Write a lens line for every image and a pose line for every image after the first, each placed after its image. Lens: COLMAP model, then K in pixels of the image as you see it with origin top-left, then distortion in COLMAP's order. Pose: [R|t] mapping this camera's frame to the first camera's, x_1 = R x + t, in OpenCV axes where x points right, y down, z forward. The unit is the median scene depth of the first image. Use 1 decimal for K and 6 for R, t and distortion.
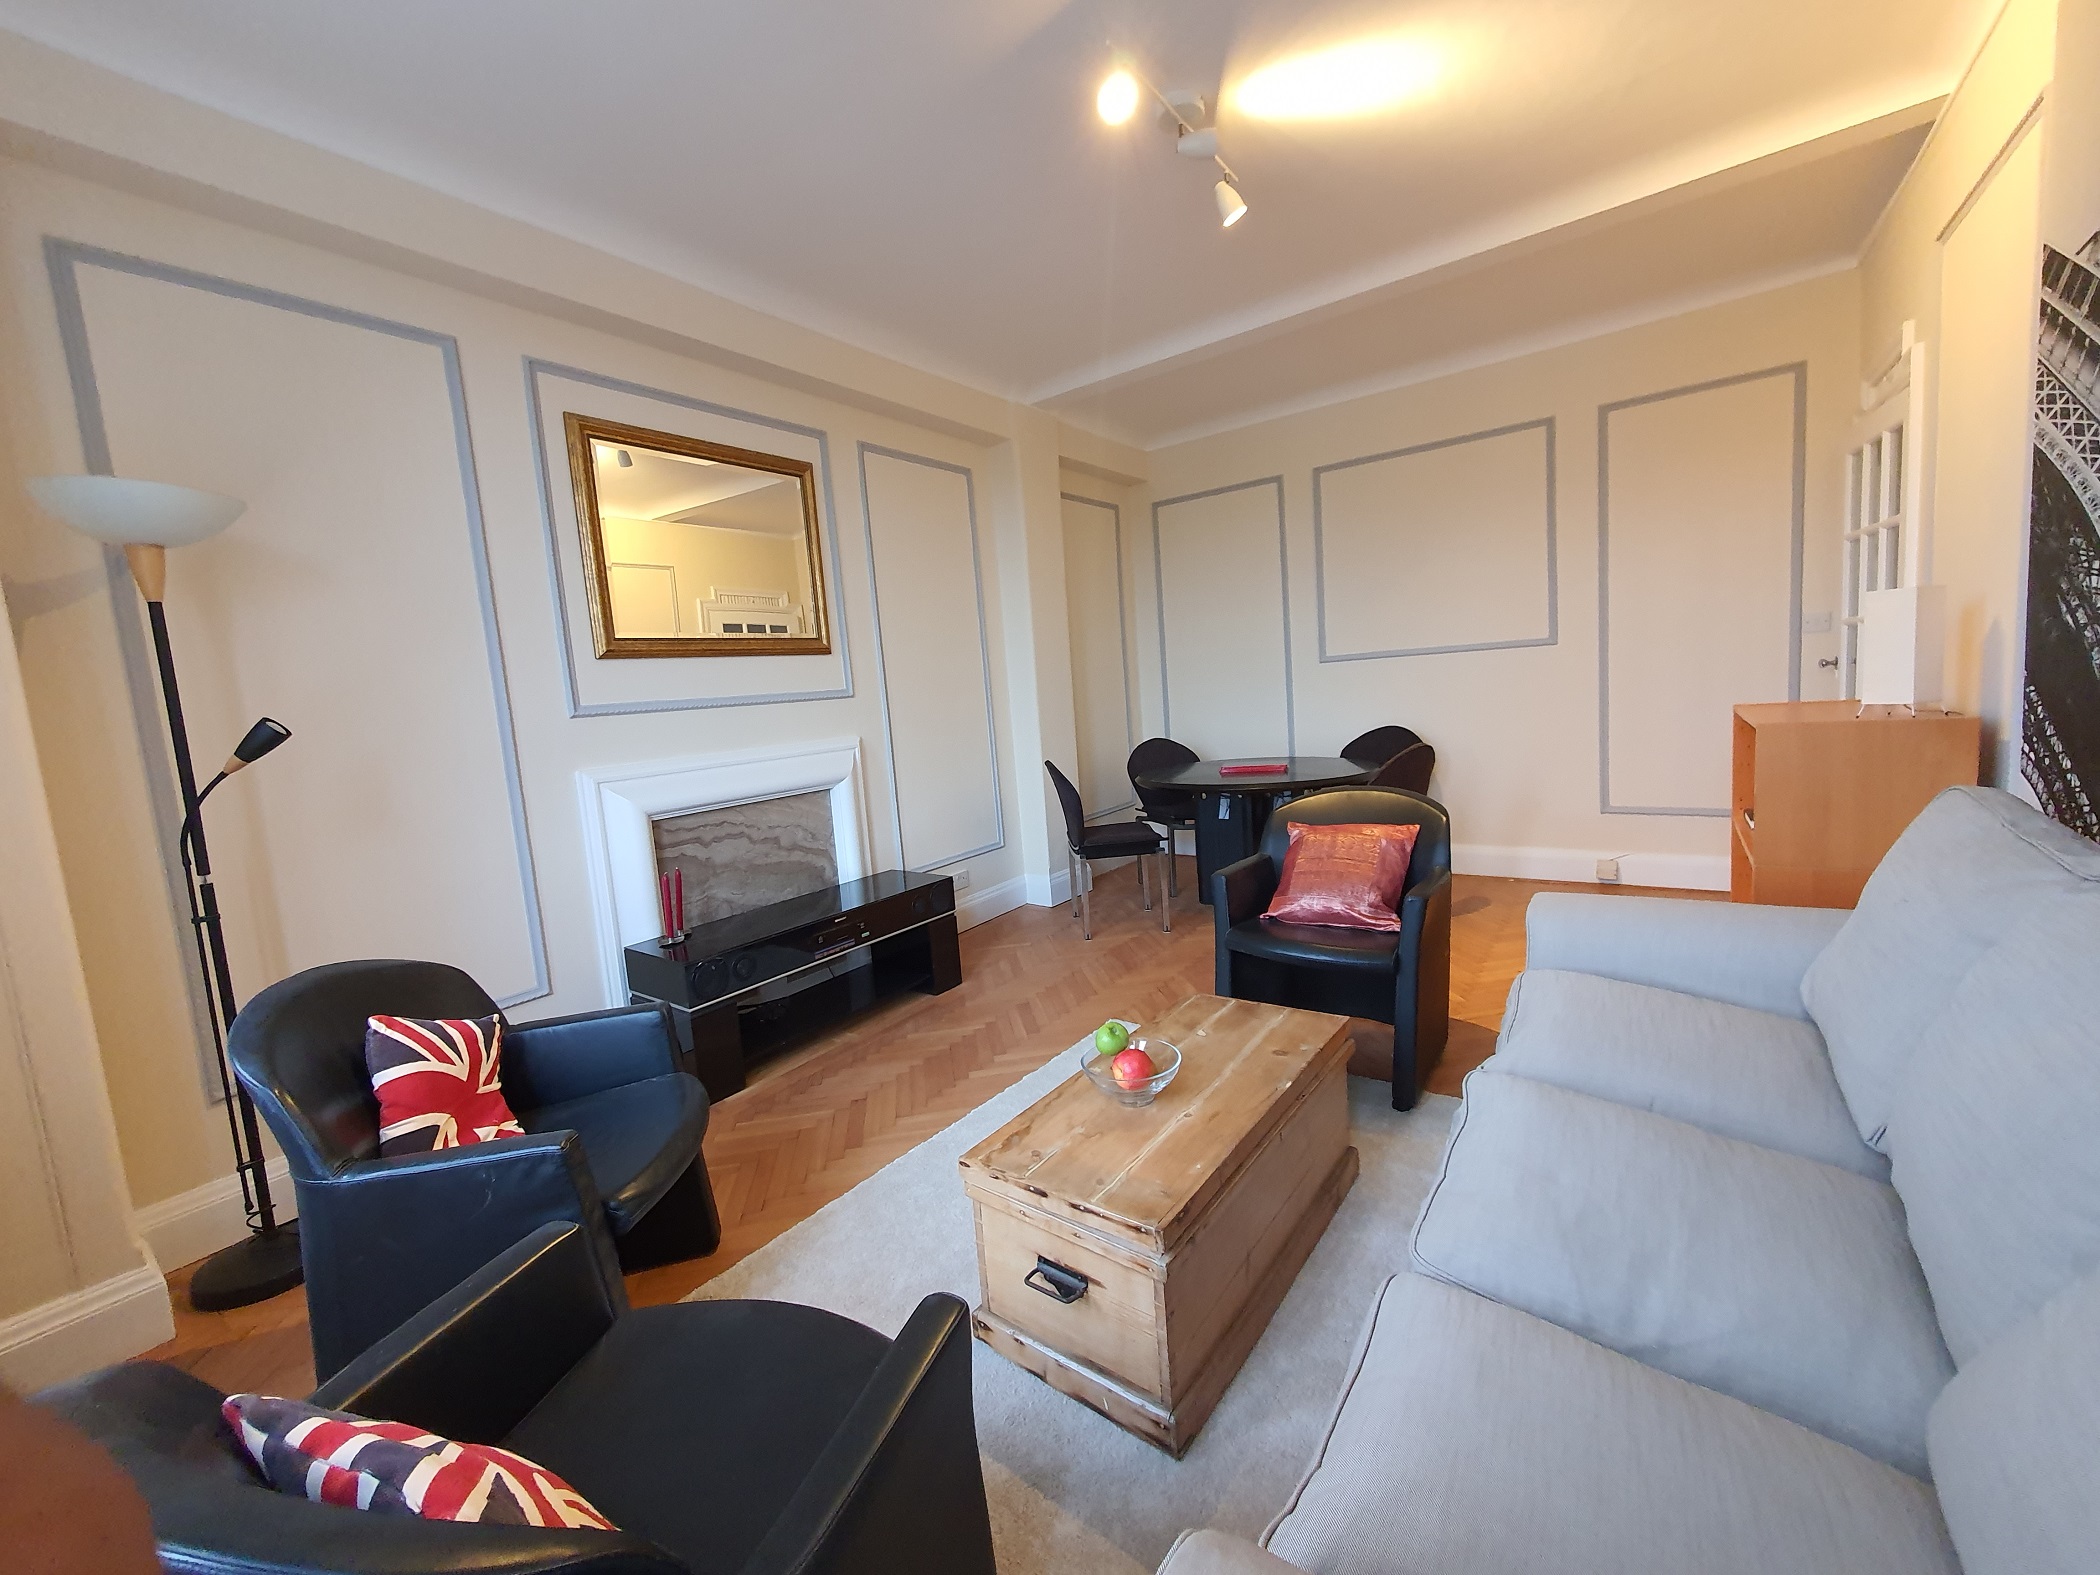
lens RADIAL K [[830.1, 0, 1039.2], [0, 830.1, 783.6], [0, 0, 1]] dist [-0.002915, 0.000400]
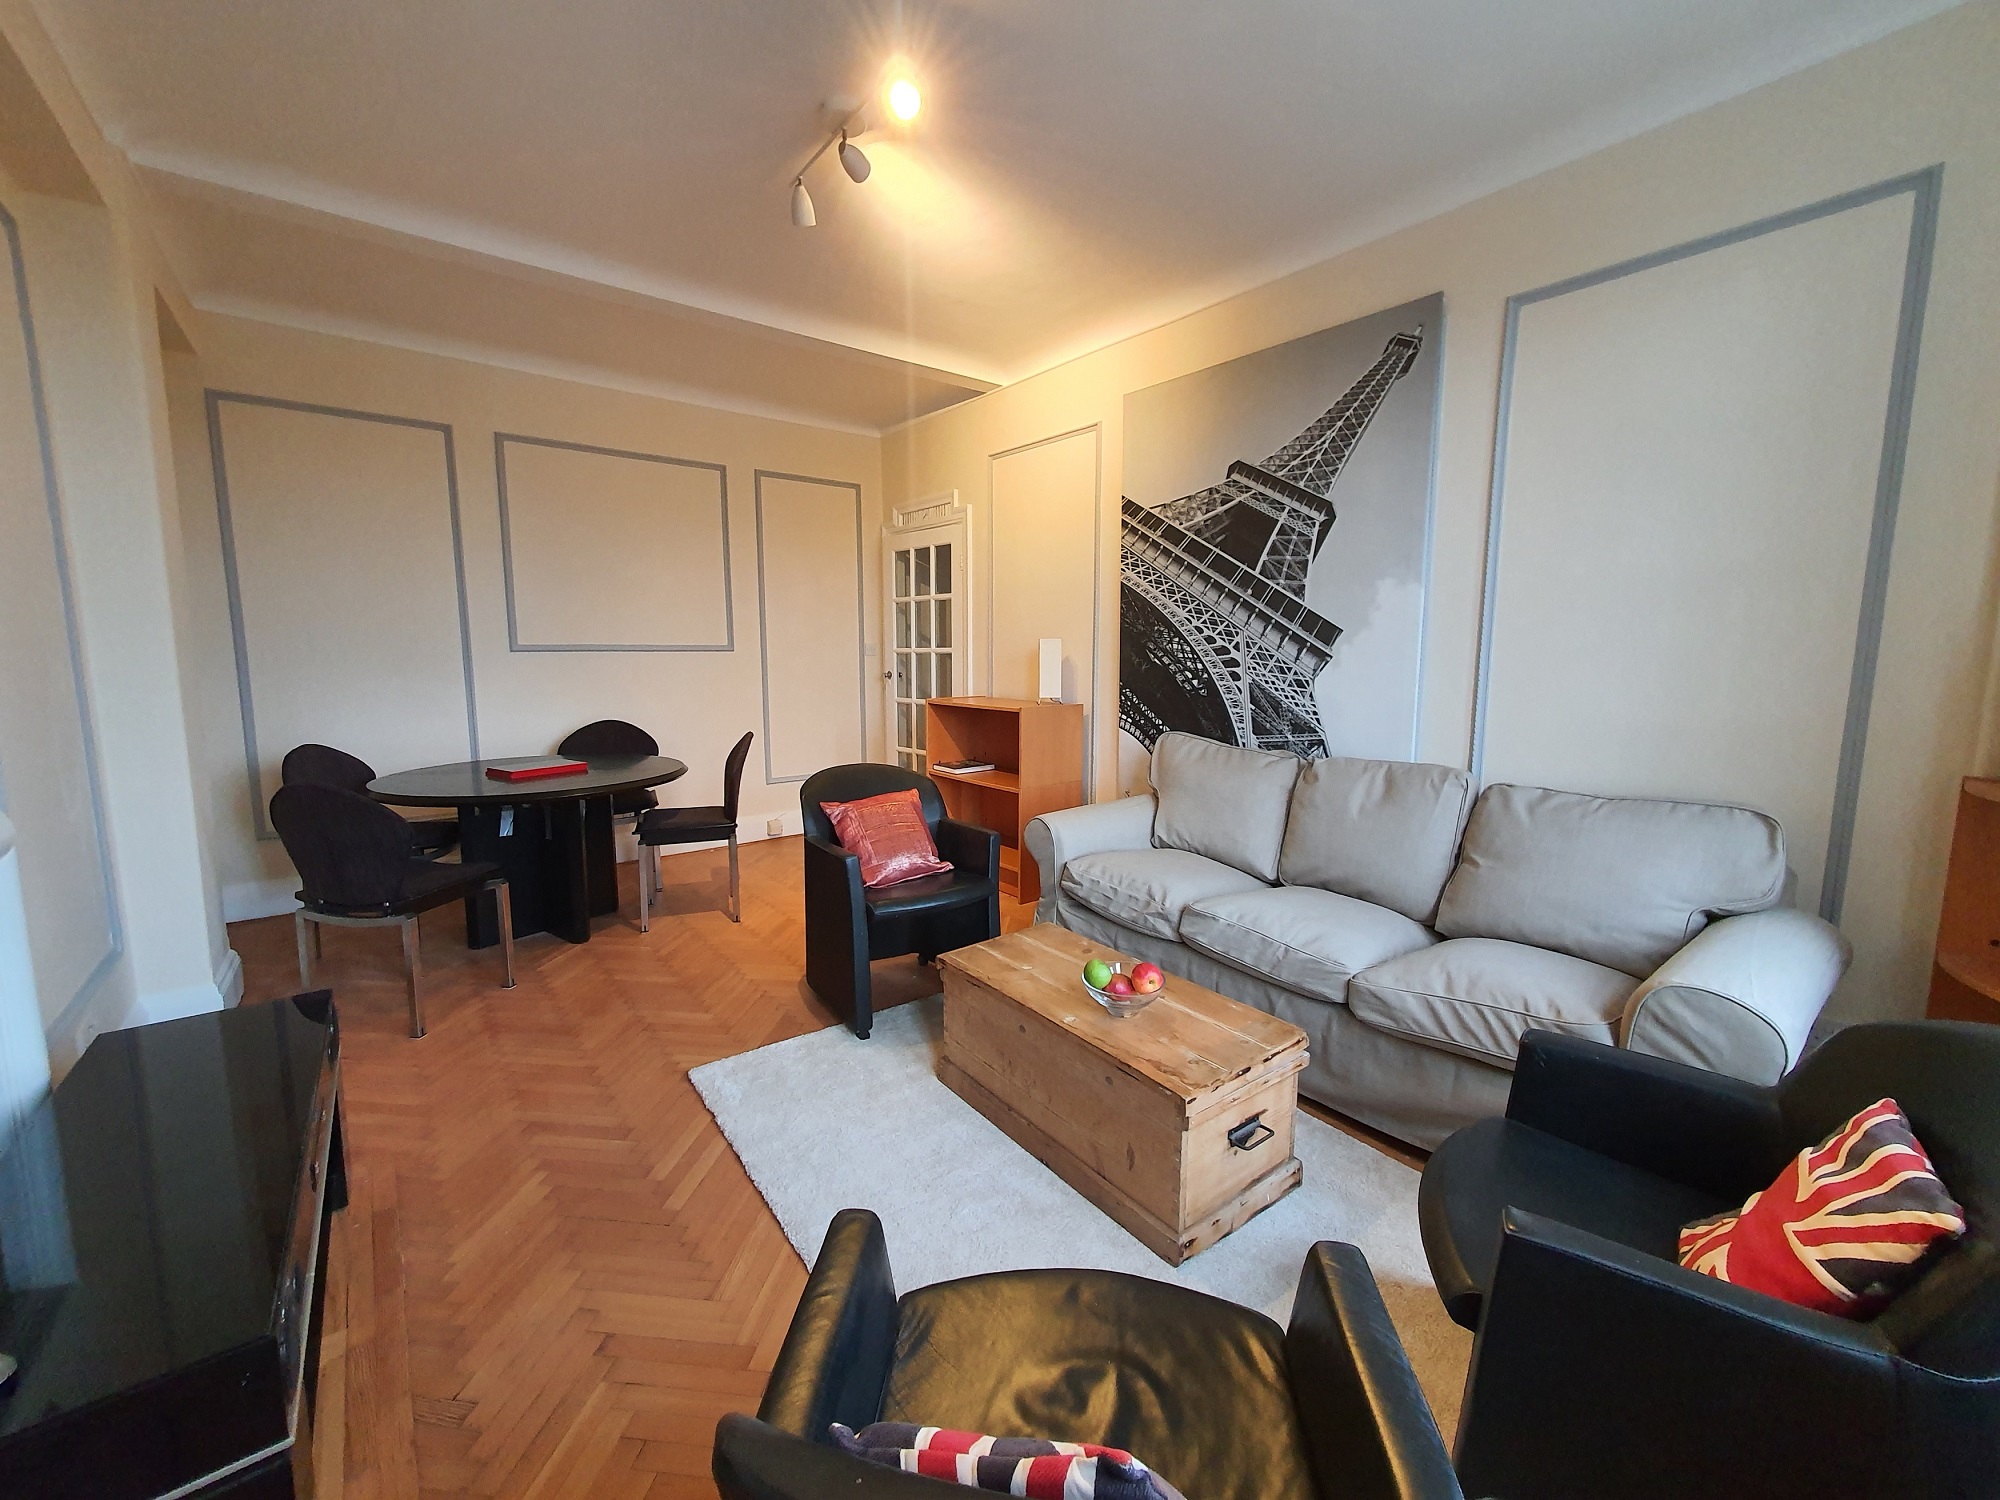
lens RADIAL K [[790.5, 0, 991.7], [0, 790.5, 744.7], [0, 0, 1]] dist [-0.002915, 0.000400]
pose [[0.259030, -0.041651, 0.964971, -0.510779], [0.091542, 0.995631, 0.018401, -0.021678], [-0.961521, 0.083569, 0.261711, 0.424374]]
